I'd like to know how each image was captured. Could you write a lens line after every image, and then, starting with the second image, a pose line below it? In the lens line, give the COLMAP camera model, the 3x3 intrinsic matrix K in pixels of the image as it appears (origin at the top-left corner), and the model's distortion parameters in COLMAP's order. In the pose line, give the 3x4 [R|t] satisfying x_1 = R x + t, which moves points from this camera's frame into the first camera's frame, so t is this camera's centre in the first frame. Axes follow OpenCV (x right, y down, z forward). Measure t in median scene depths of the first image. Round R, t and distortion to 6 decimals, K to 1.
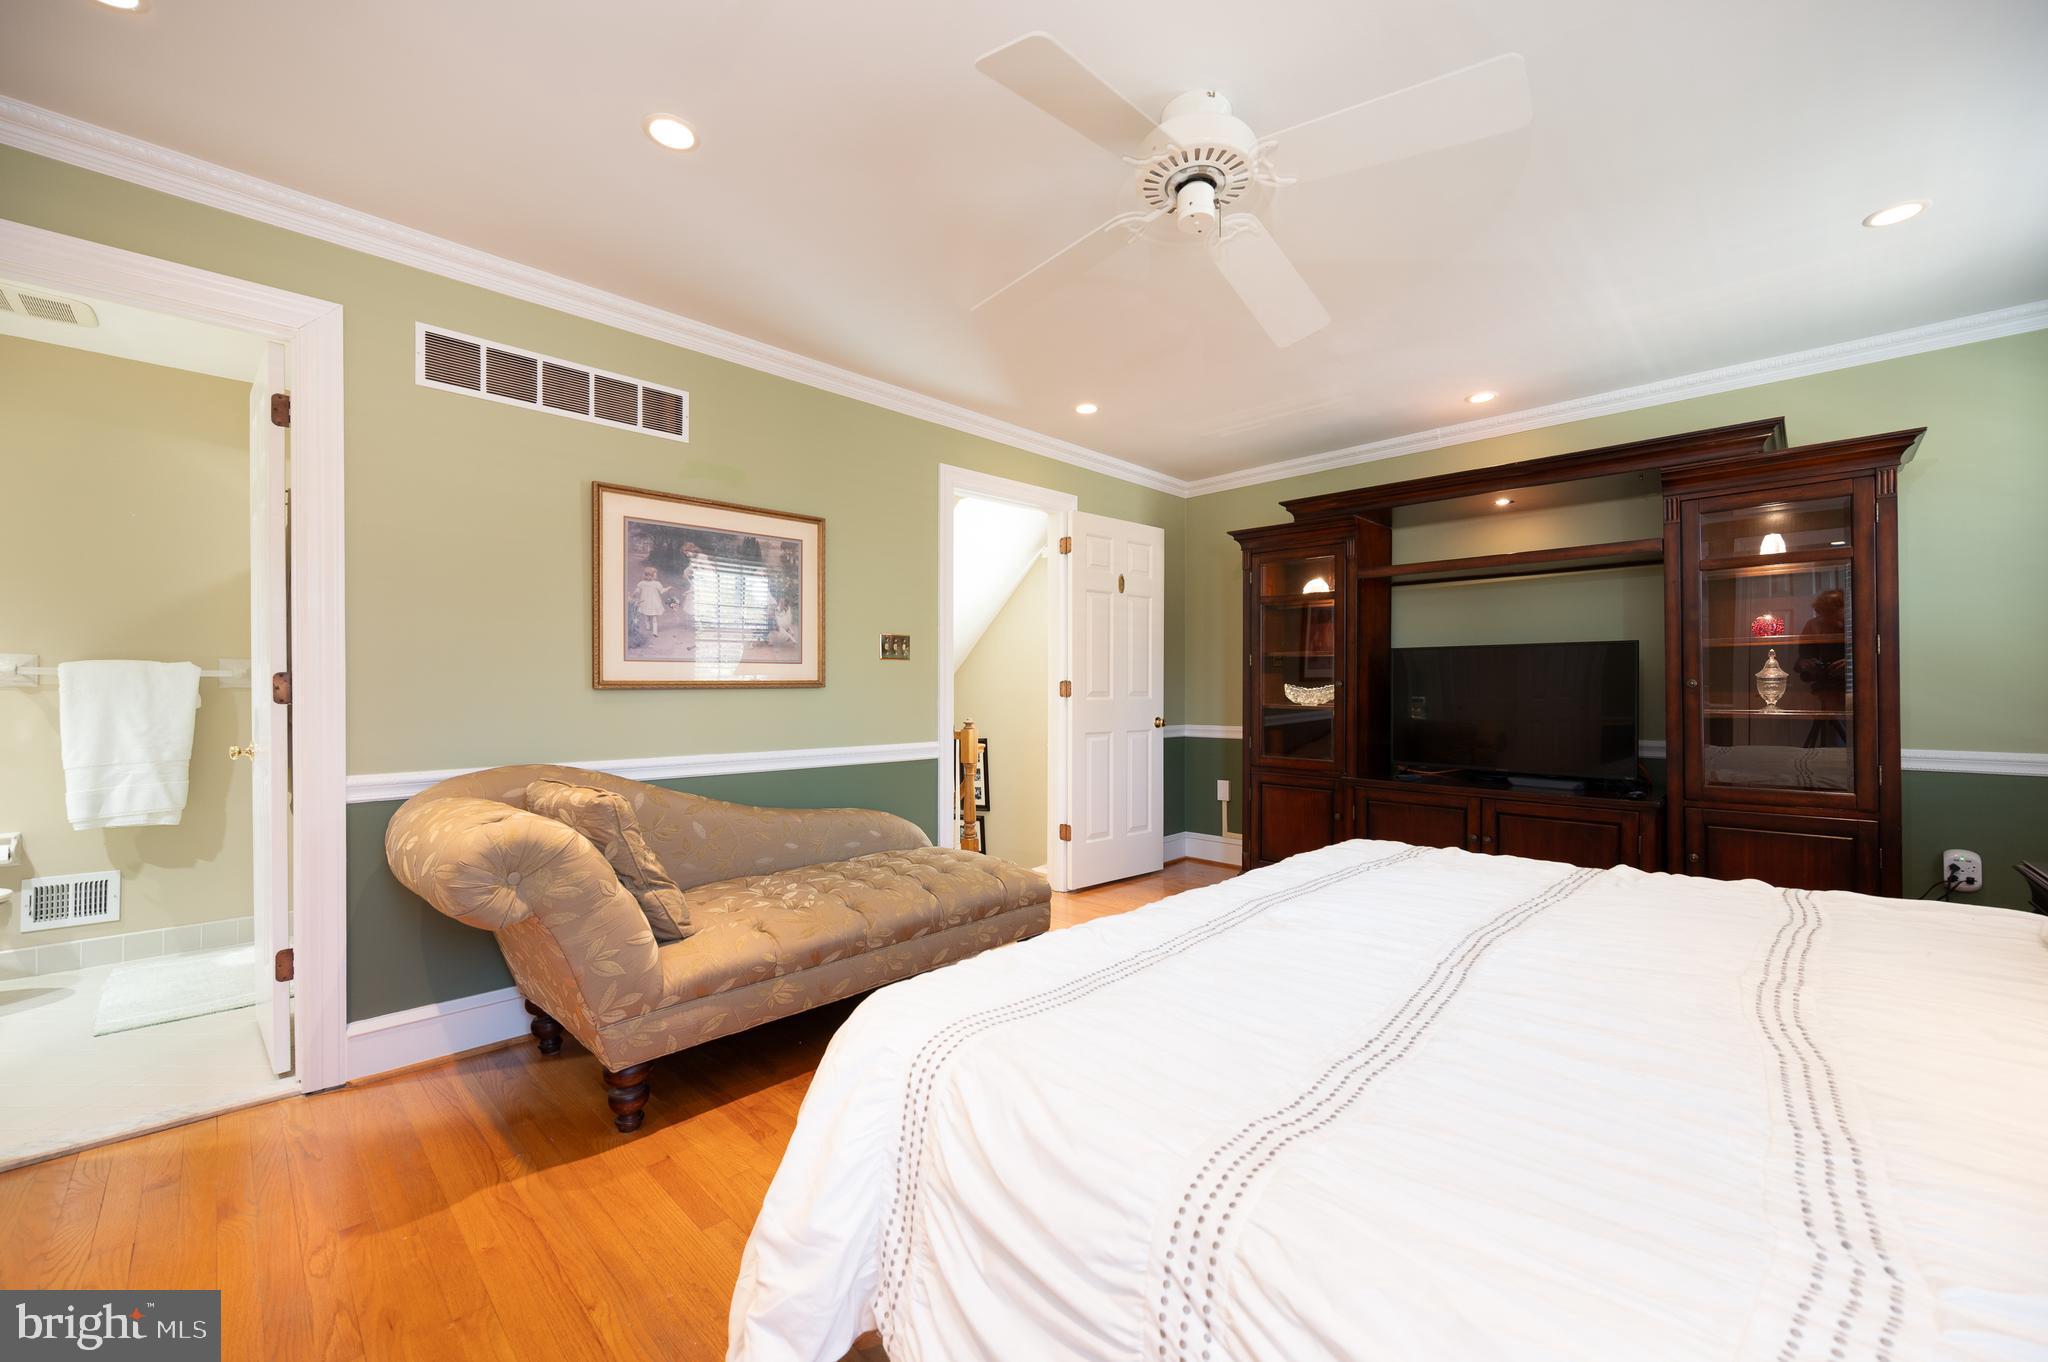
lens RADIAL K [[821.5, 0, 1029.8], [0, 821.5, 692.0], [0, 0, 1]] dist [0.000709, -0.000447]
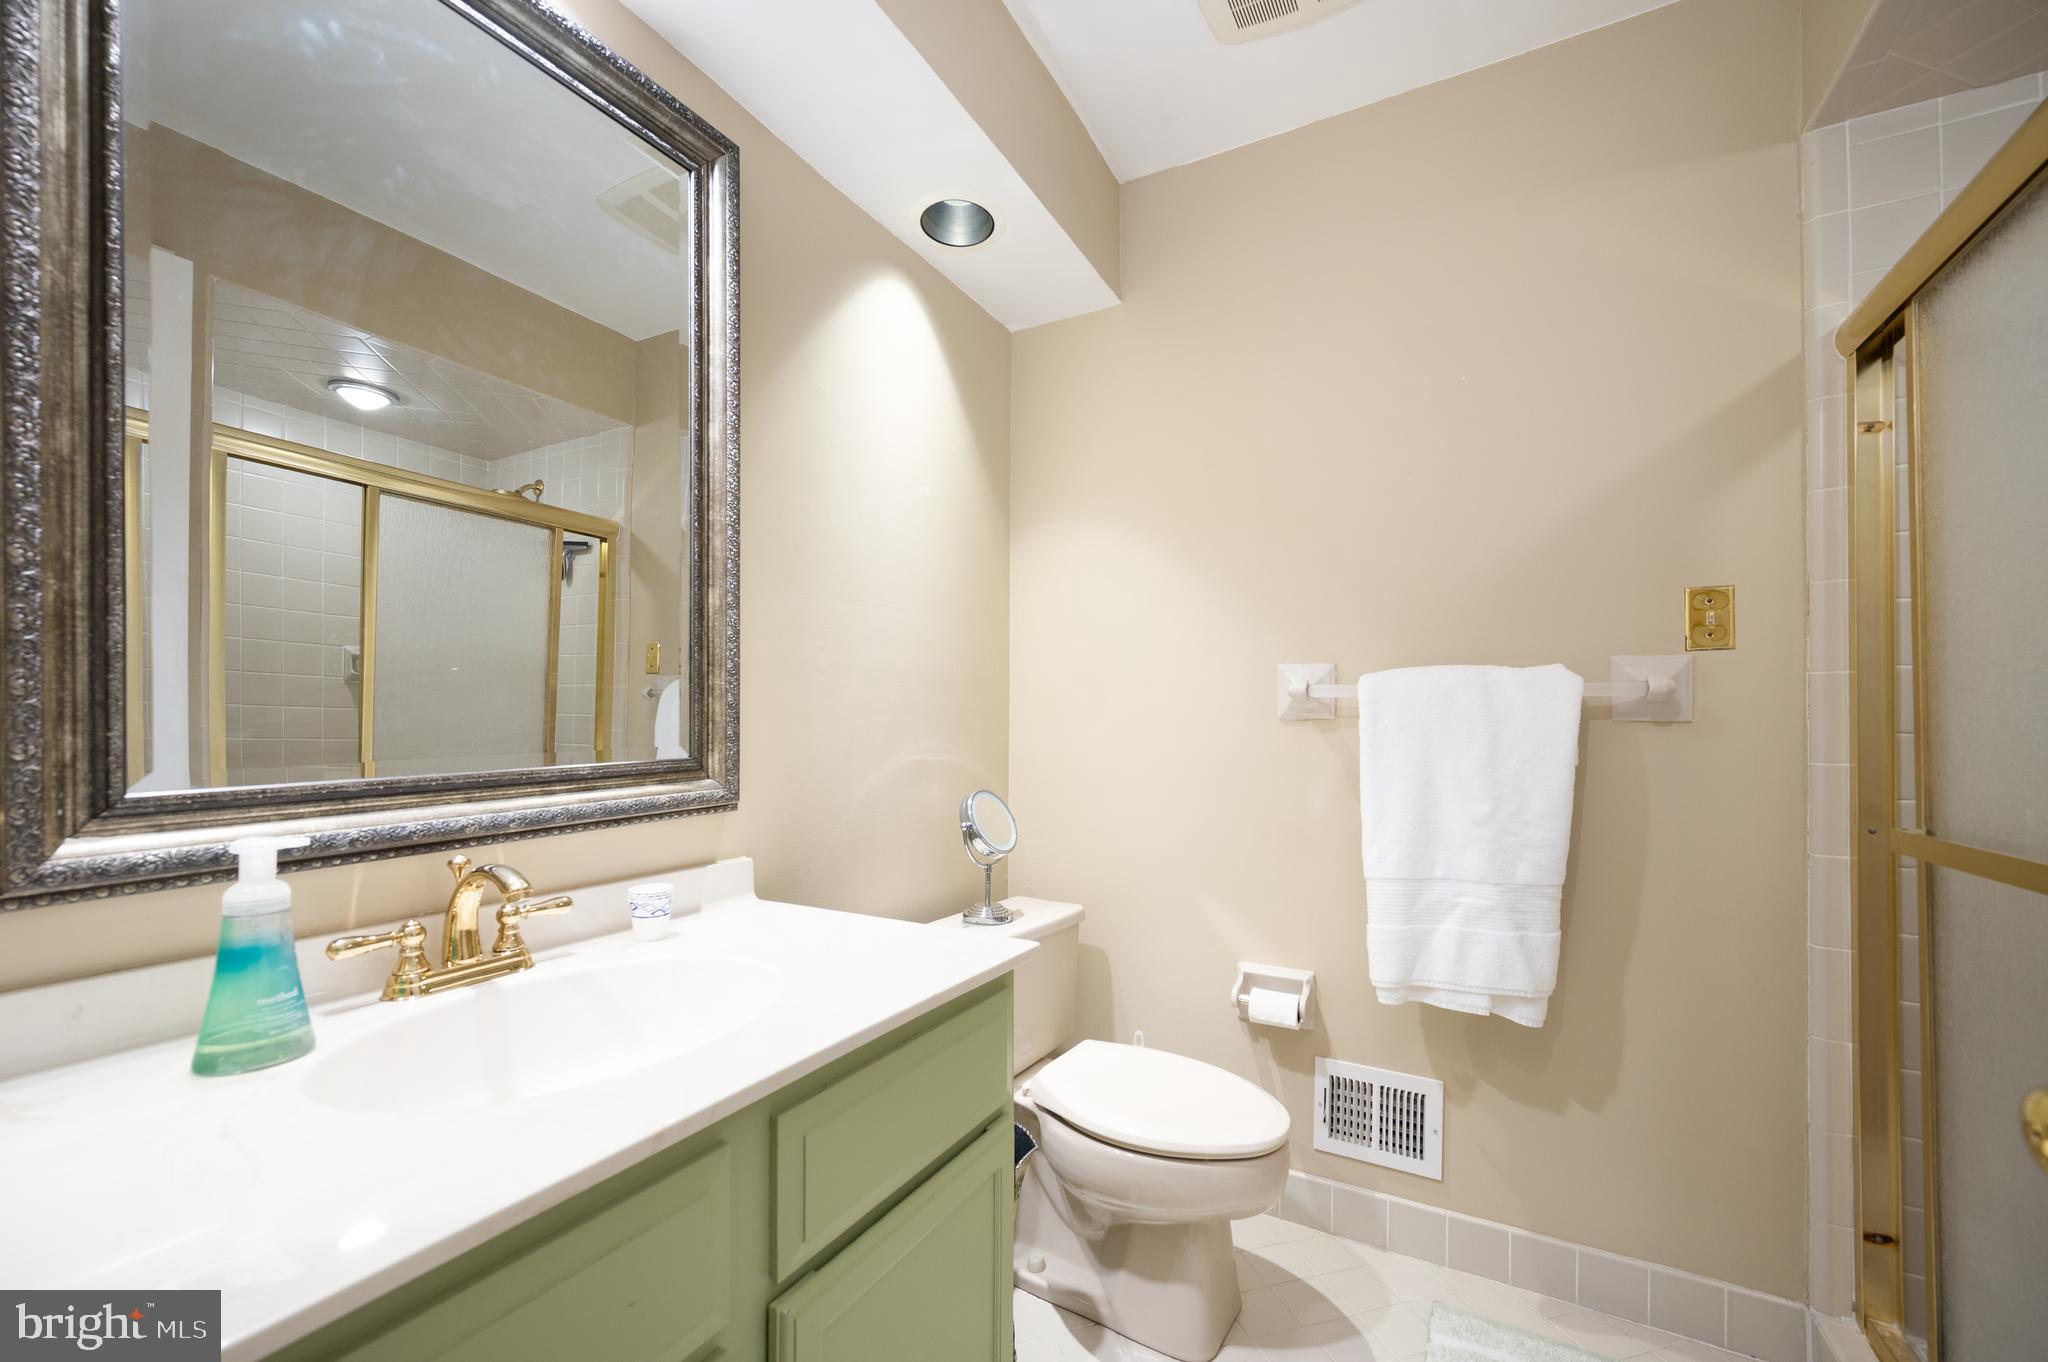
lens RADIAL K [[821.5, 0, 1047.6], [0, 821.5, 718.8], [0, 0, 1]] dist [0.000709, -0.000447]
pose [[0.297223, 0.003604, -0.954801, -0.712349], [-0.004146, 0.999988, 0.002484, -0.007501], [0.954799, 0.003220, 0.297235, 0.629587]]
